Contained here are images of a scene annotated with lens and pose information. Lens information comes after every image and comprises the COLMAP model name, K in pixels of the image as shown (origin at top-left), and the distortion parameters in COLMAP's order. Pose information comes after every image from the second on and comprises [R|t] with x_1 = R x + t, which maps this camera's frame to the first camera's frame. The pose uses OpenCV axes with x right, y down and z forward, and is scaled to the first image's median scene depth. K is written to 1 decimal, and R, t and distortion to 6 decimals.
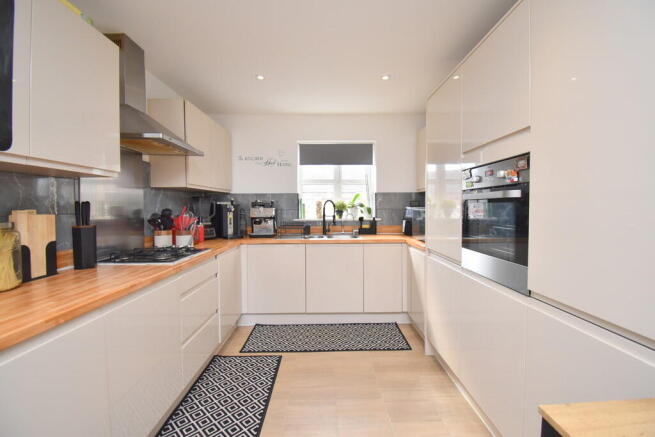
lens RADIAL K [[286.4, 0, 330.3], [0, 286.4, 217.7], [0, 0, 1]] dist [-0.009158, -0.001876]
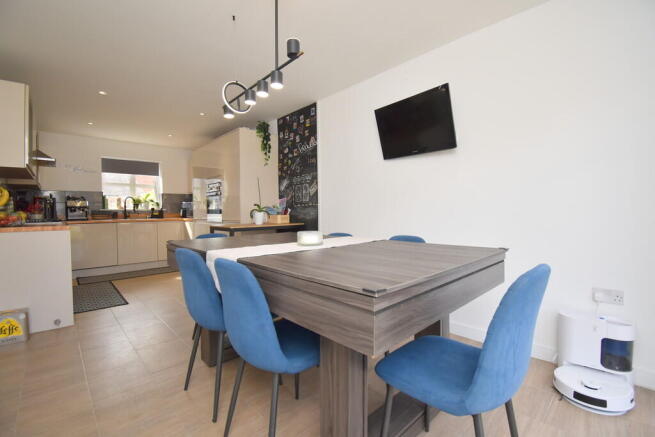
lens RADIAL K [[286.4, 0, 330.4], [0, 286.4, 218.9], [0, 0, 1]] dist [-0.009158, -0.001876]
pose [[0.735790, -0.019712, 0.676922, -0.245689], [0.024489, 0.999697, 0.002493, 0.079489], [-0.676766, 0.014743, 0.736050, -0.871928]]
